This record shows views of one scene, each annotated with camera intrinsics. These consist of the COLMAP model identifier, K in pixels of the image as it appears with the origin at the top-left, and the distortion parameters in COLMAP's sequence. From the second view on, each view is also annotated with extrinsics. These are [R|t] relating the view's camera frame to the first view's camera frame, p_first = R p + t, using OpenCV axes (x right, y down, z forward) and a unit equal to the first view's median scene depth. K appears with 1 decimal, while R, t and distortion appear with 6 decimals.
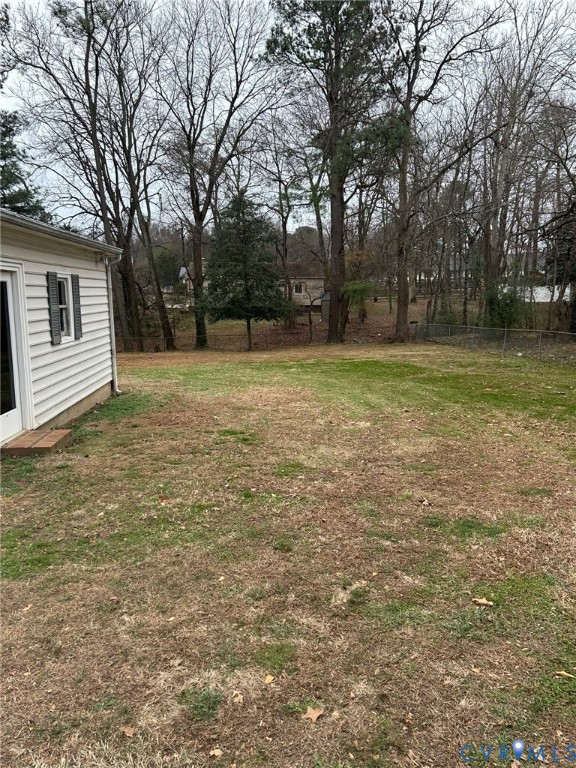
lens RADIAL K [[569.1, 0, 288.0], [0, 569.1, 384.0], [0, 0, 1]] dist [0.043624, 0.000480]
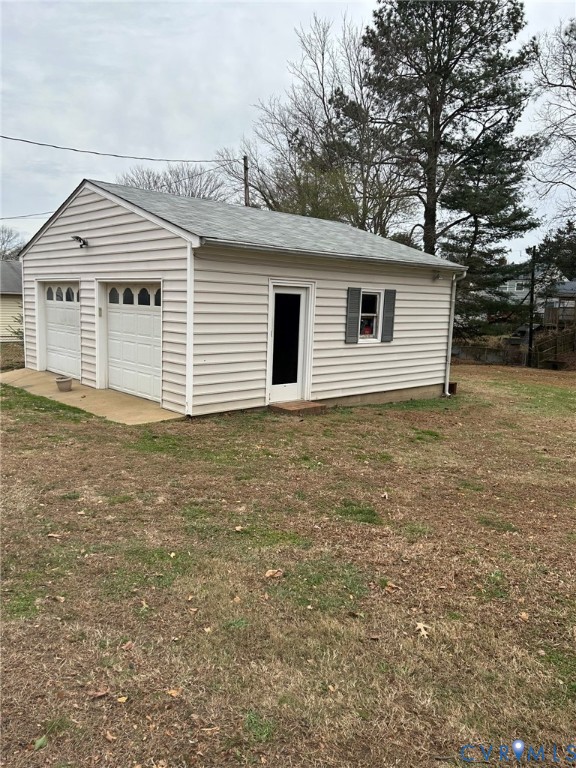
lens RADIAL K [[579.5, 0, 288.0], [0, 579.5, 384.0], [0, 0, 1]] dist [0.085557, -0.001474]
pose [[0.615224, 0.133488, -0.776969, 0.624036], [-0.156638, 0.986609, 0.045476, -0.017385], [0.772635, 0.093724, 0.627895, 0.082653]]
